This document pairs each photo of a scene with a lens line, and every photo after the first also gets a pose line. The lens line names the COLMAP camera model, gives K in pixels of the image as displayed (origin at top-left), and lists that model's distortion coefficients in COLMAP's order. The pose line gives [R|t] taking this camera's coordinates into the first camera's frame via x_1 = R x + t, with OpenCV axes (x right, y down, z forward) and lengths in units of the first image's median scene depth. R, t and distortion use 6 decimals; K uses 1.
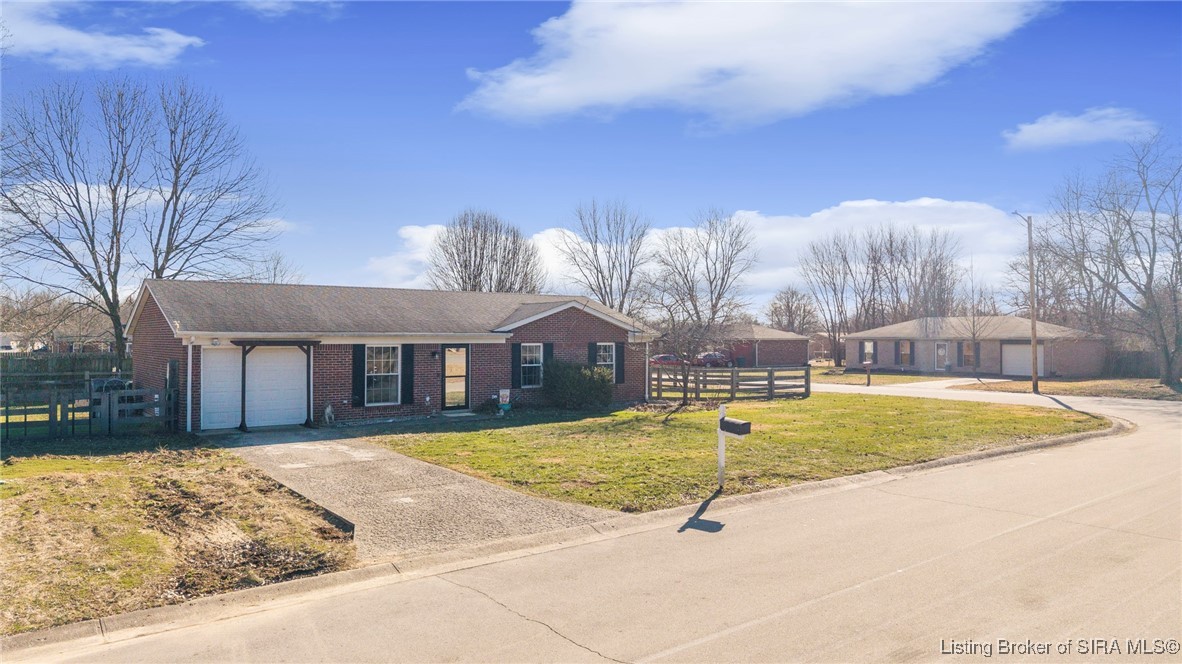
lens RADIAL K [[780.5, 0, 591.0], [0, 780.5, 332.0], [0, 0, 1]] dist [0.060826, -0.078212]
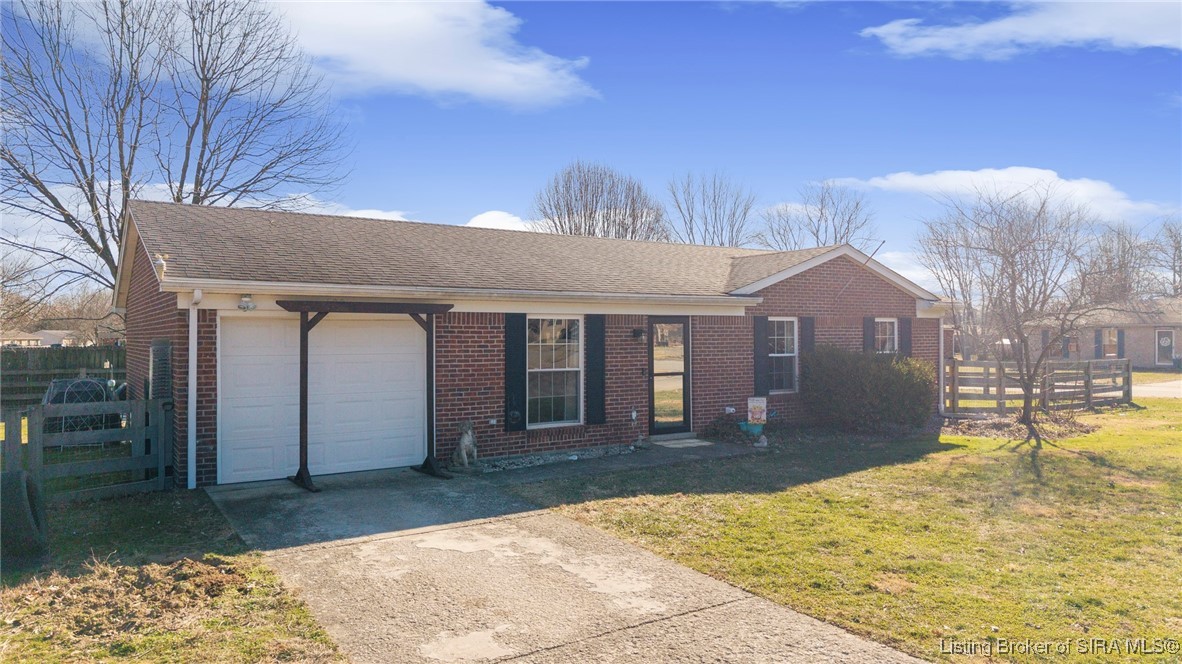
lens RADIAL K [[789.7, 0, 600.7], [0, 789.7, 337.2], [0, 0, 1]] dist [0.110592, -0.140445]
pose [[0.998538, -0.004738, -0.053842, -0.194290], [0.005291, 0.999935, 0.010119, 0.024681], [0.053791, -0.010389, 0.998498, 0.433269]]
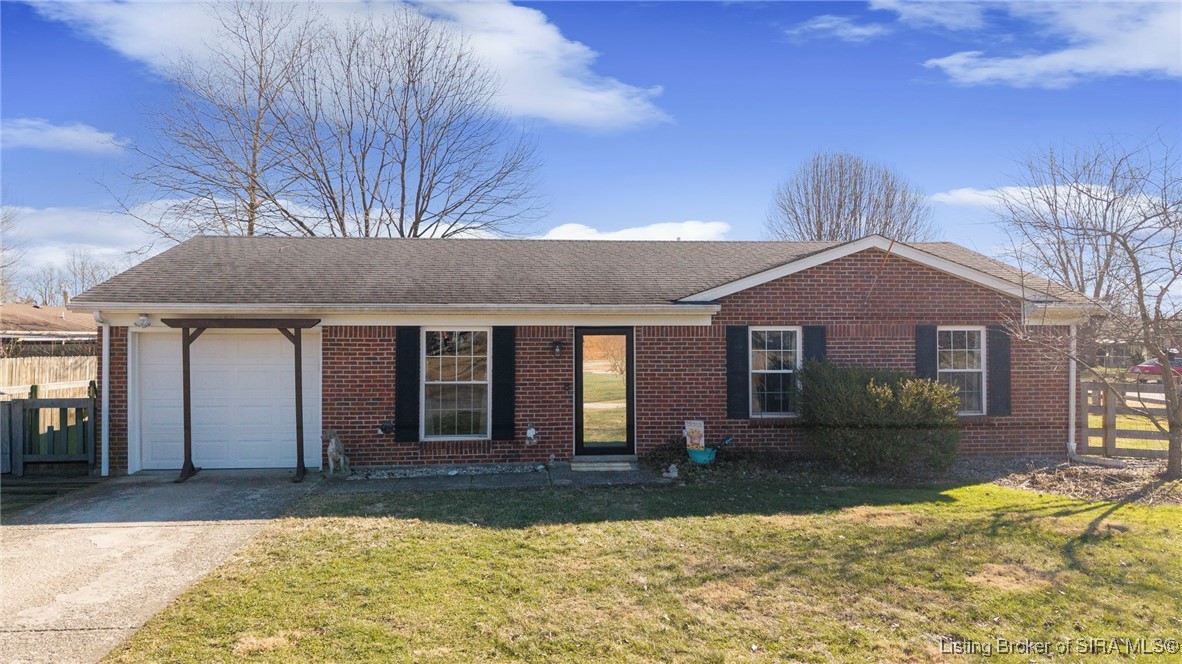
lens RADIAL K [[780.5, 0, 591.0], [0, 780.5, 332.0], [0, 0, 1]] dist [0.060826, -0.078212]
pose [[0.848888, -0.006819, -0.528529, 0.092291], [0.005787, 0.999977, -0.003607, 0.020523], [0.528541, 0.000004, 0.848908, 0.563692]]
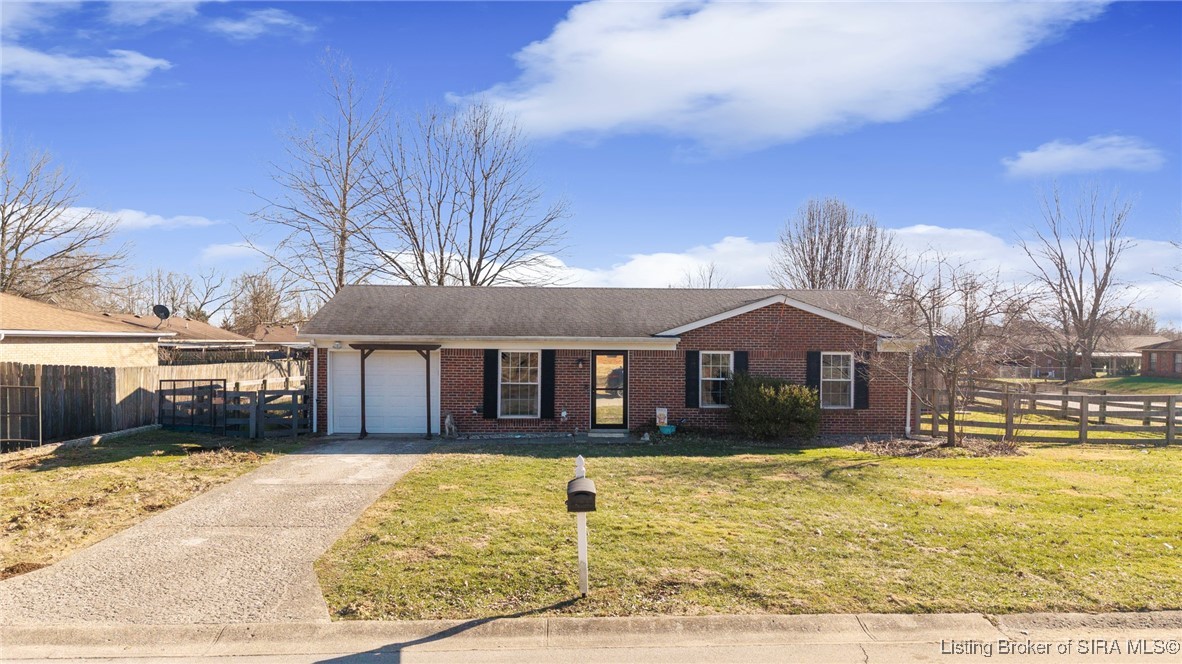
lens RADIAL K [[789.7, 0, 600.7], [0, 789.7, 337.2], [0, 0, 1]] dist [0.110592, -0.140445]
pose [[0.825304, 0.002542, -0.564683, 0.300740], [-0.004203, 0.999990, -0.001642, 0.002479], [0.564673, 0.003729, 0.825306, 0.297063]]
